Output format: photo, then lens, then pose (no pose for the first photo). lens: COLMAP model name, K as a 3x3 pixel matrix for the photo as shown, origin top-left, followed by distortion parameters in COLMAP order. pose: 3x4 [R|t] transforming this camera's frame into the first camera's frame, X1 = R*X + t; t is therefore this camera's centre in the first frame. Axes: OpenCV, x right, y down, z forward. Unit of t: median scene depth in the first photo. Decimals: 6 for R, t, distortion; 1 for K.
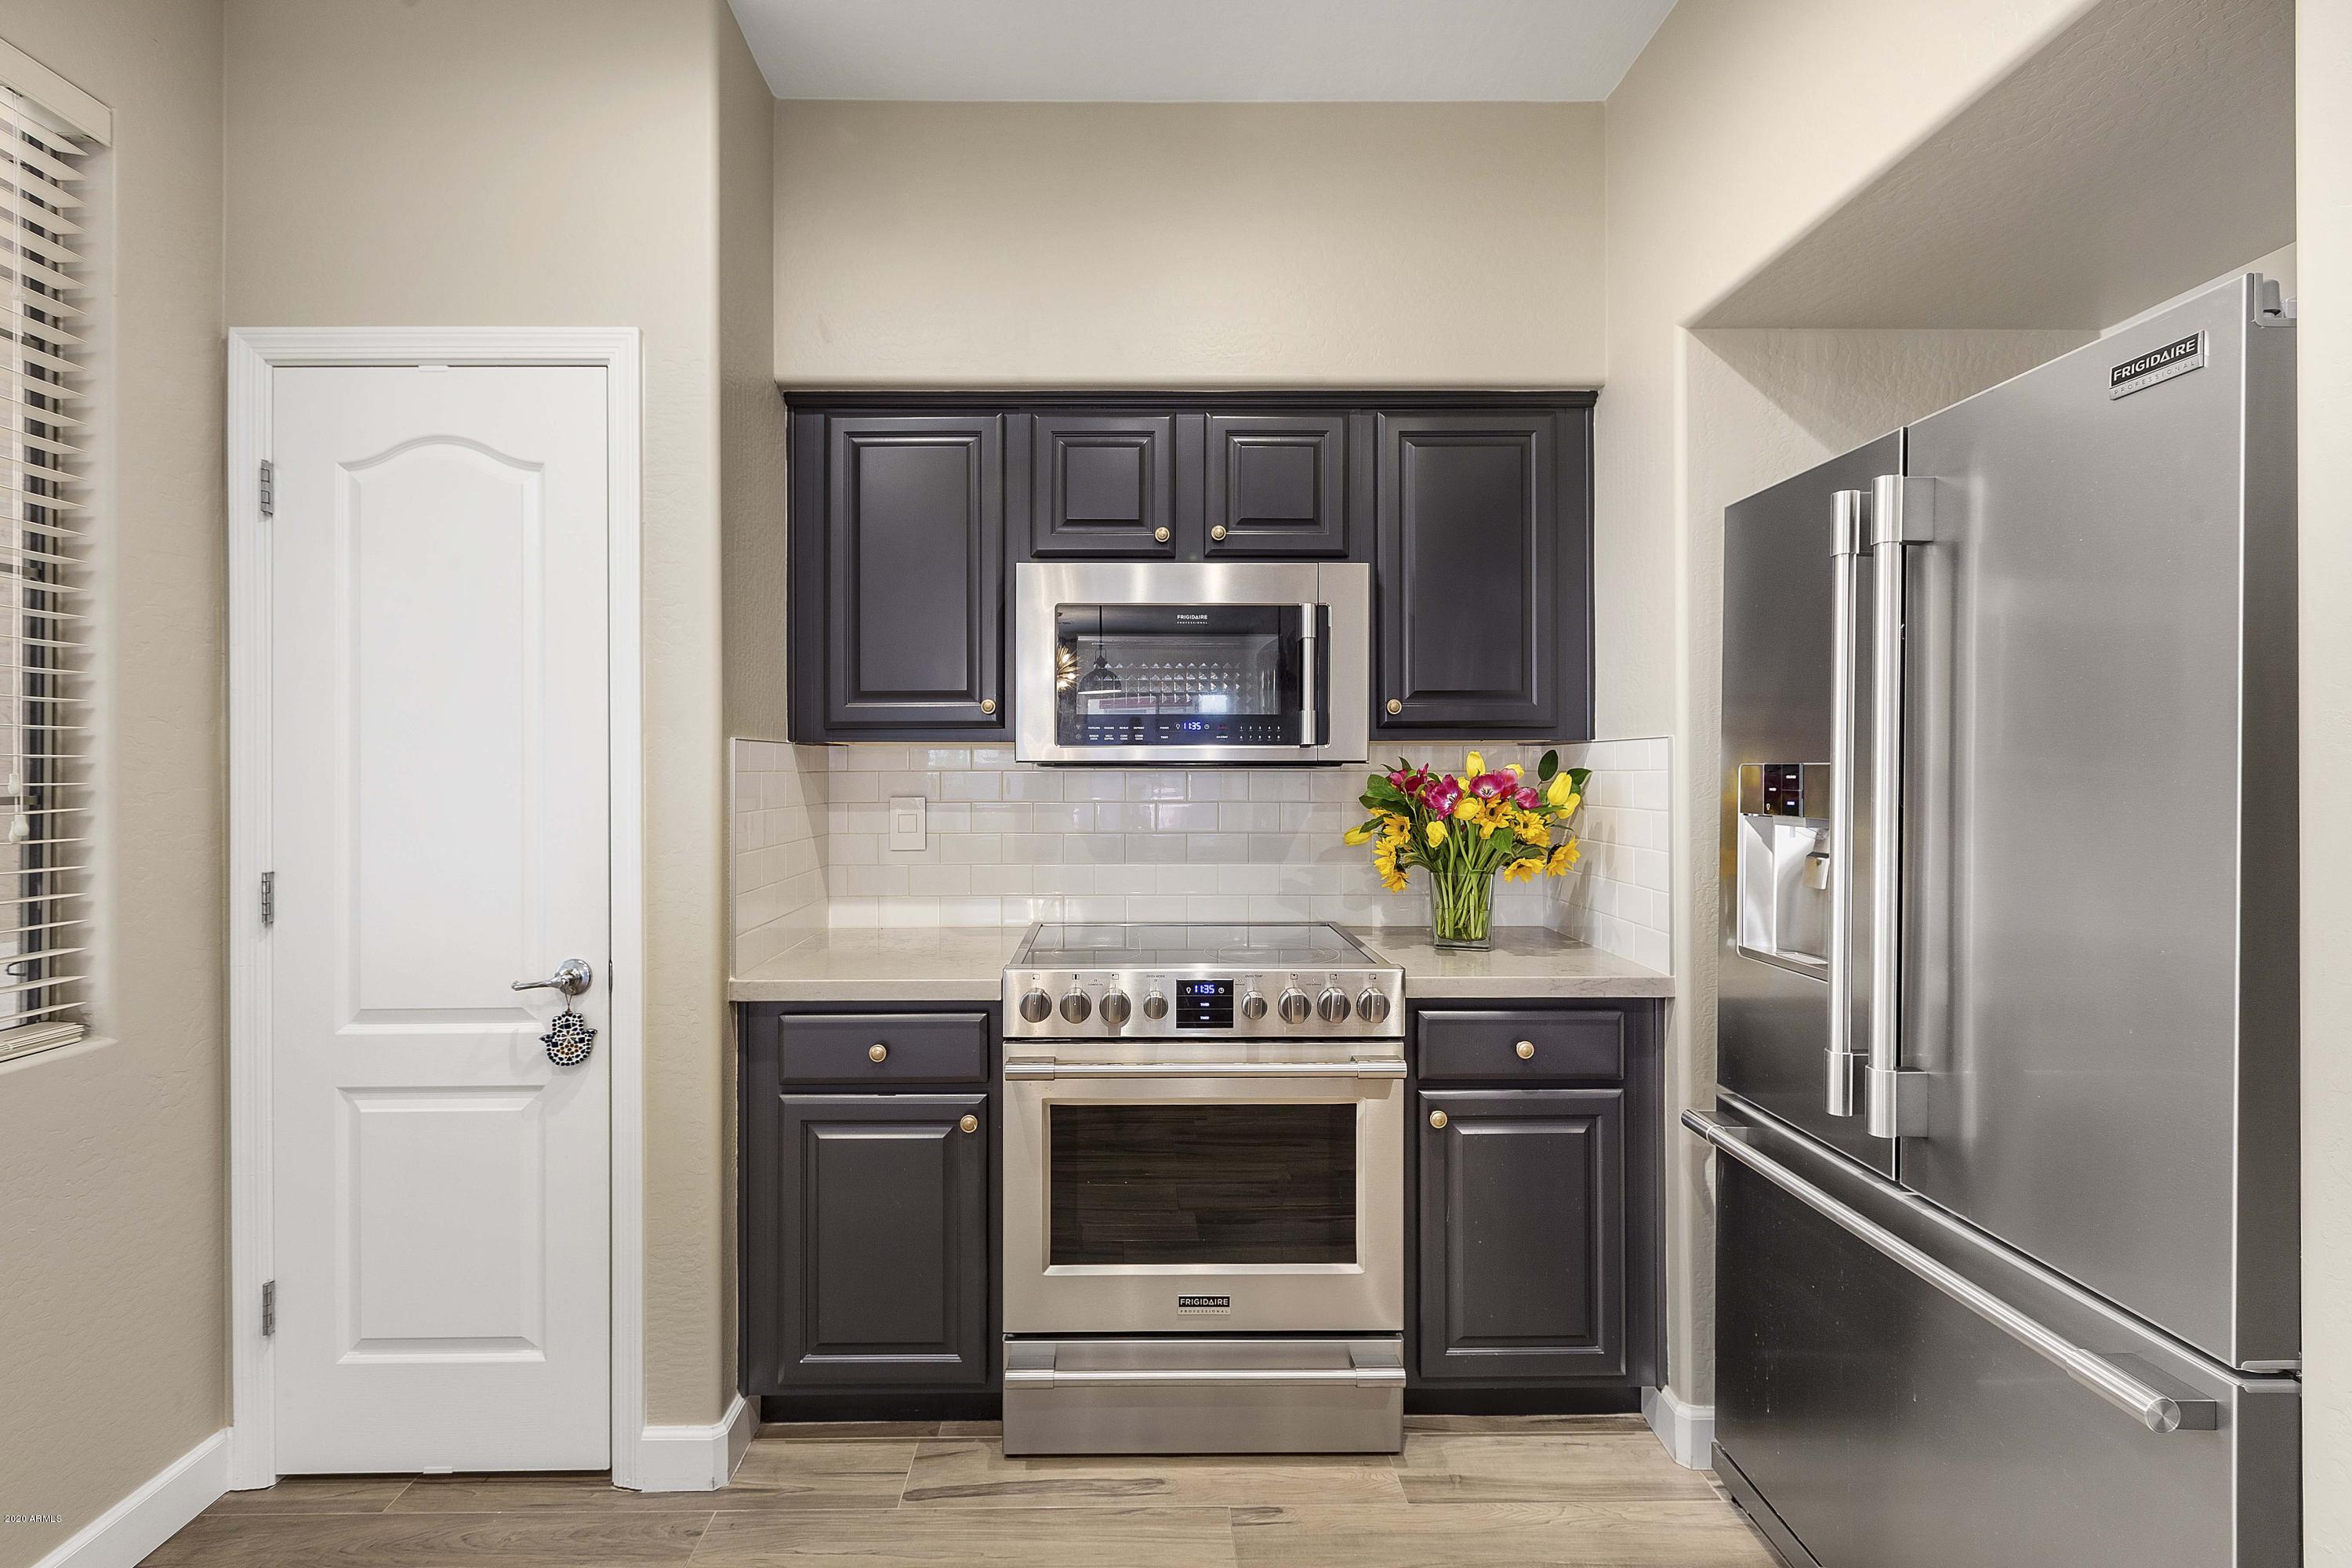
lens RADIAL K [[1073.9, 0, 1163.4], [0, 1073.9, 780.9], [0, 0, 1]] dist [-0.002641, 0.000290]
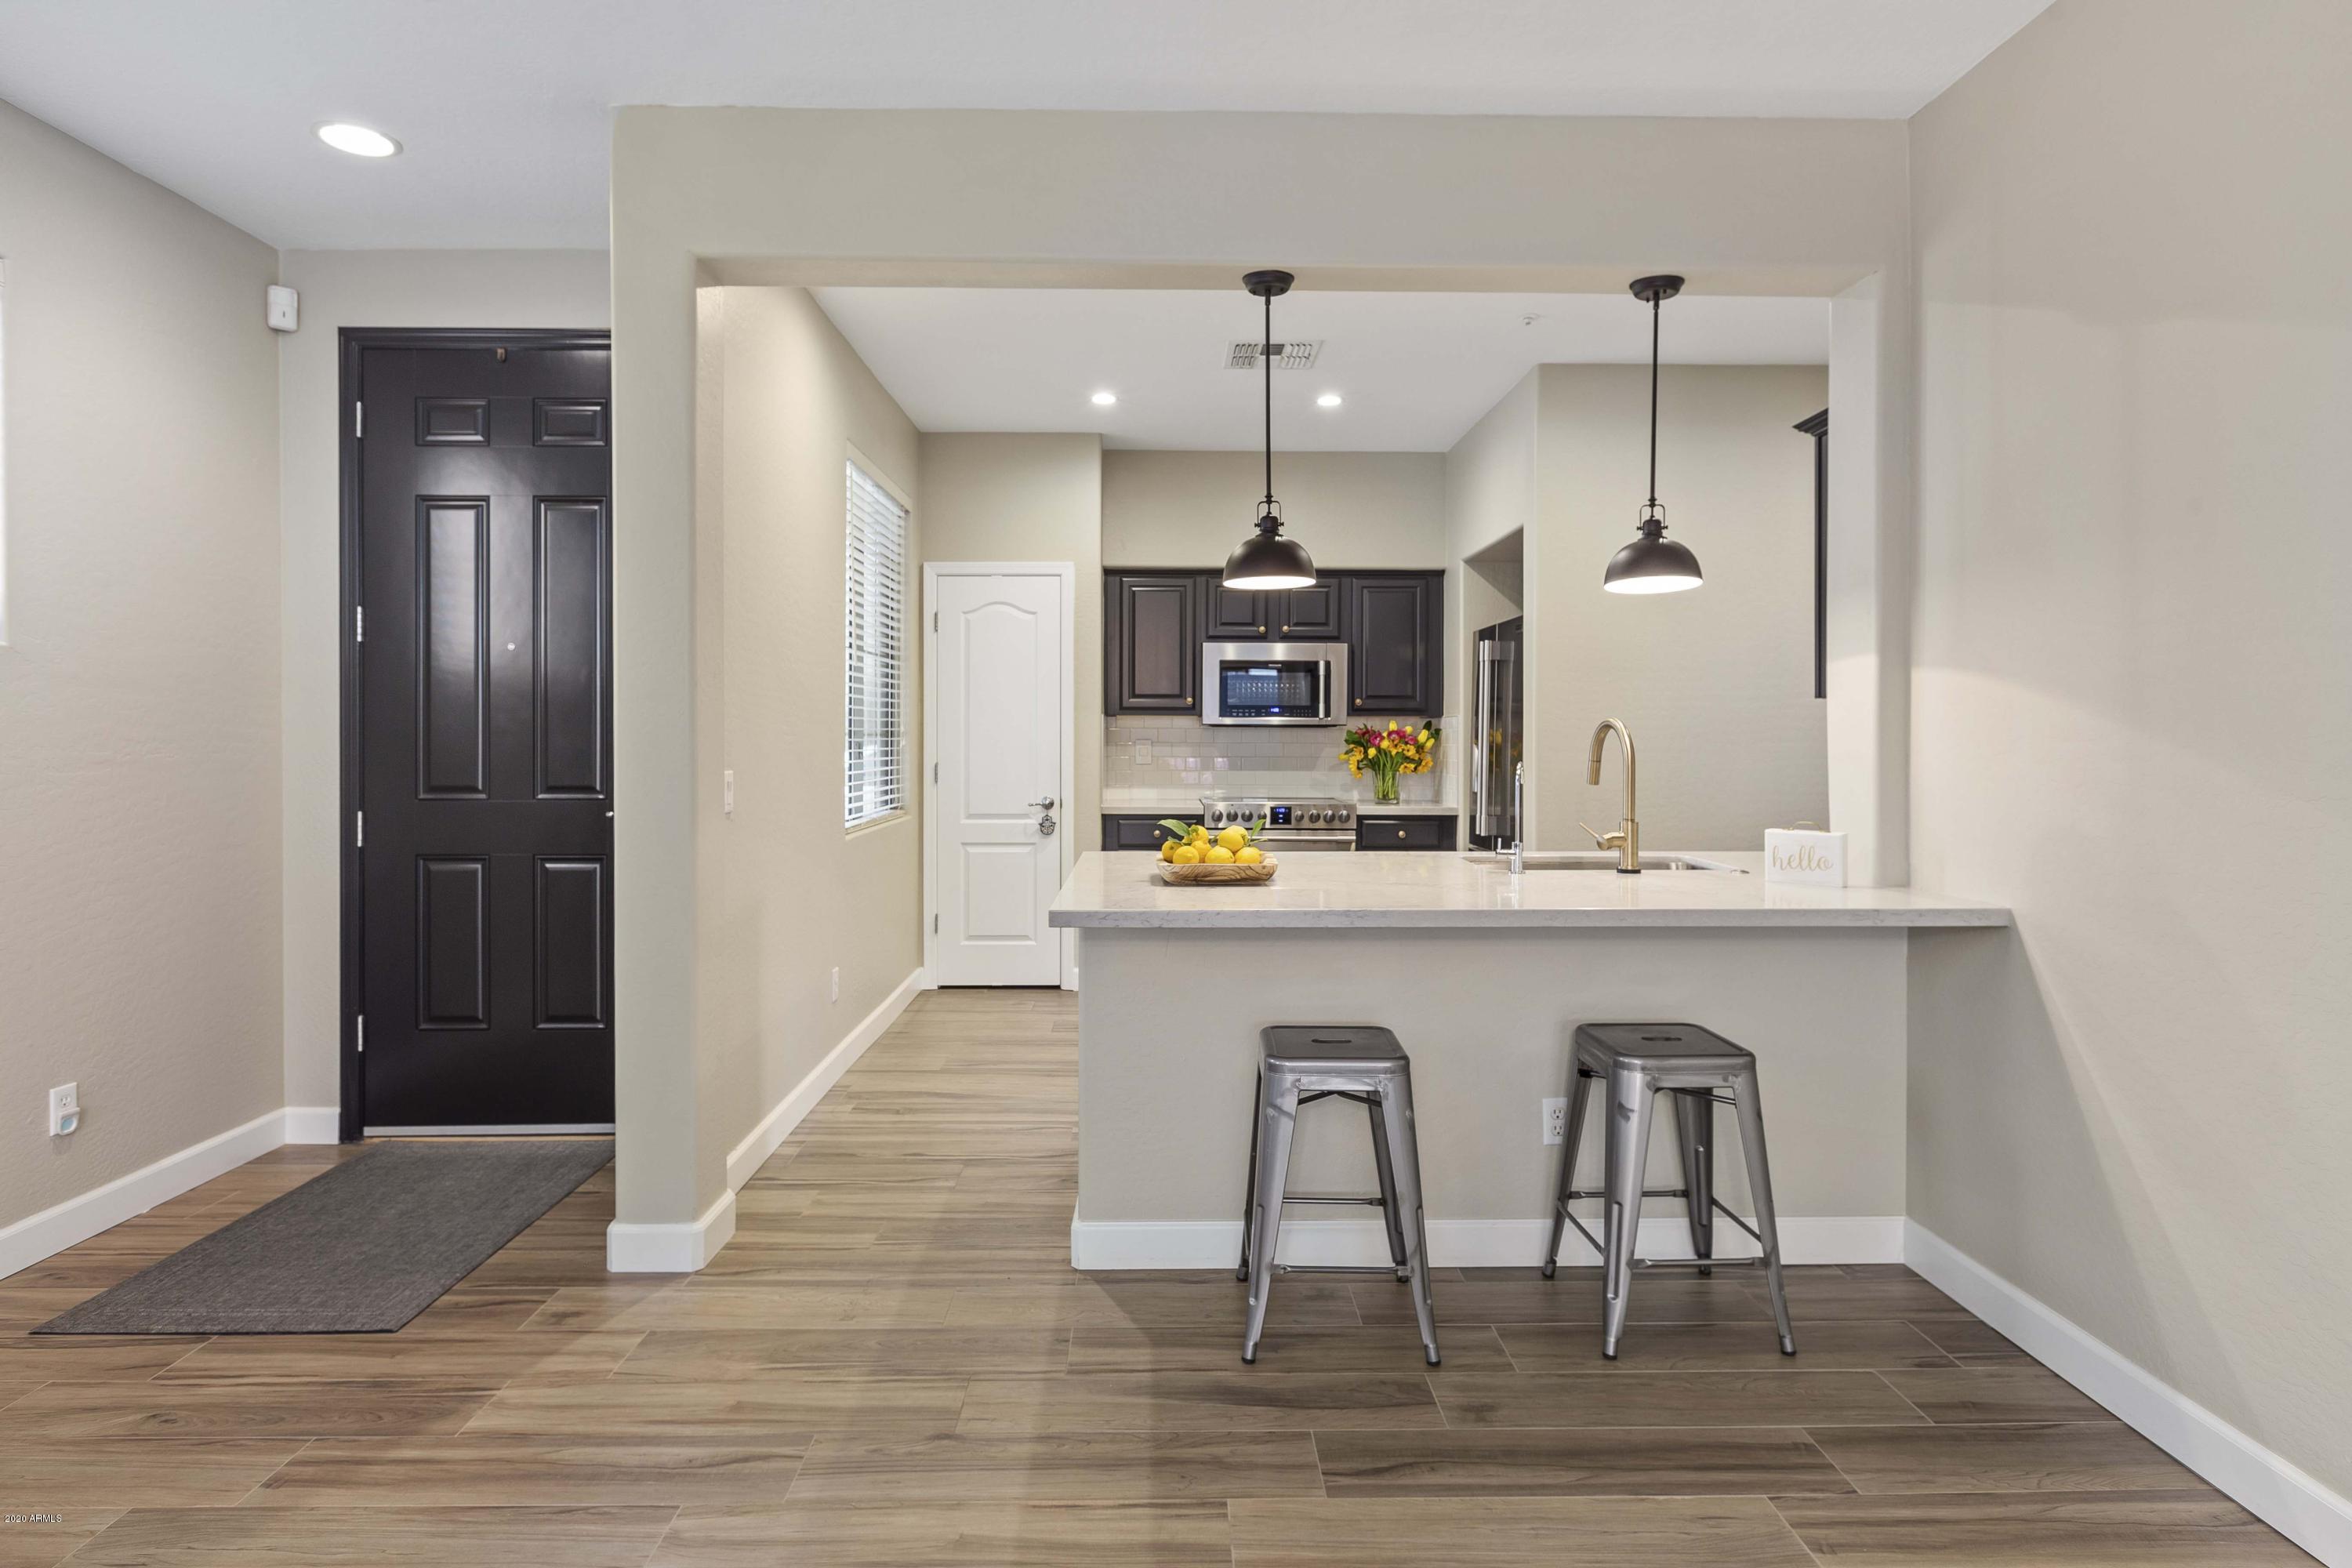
lens RADIAL K [[1310.8, 0, 1180.0], [0, 1310.8, 769.2], [0, 0, 1]] dist [-0.001450, -0.000005]
pose [[0.999965, 0.004297, -0.007184, -0.167980], [-0.004218, 0.999932, 0.010910, 0.053127], [0.007231, -0.010880, 0.999915, -2.005898]]
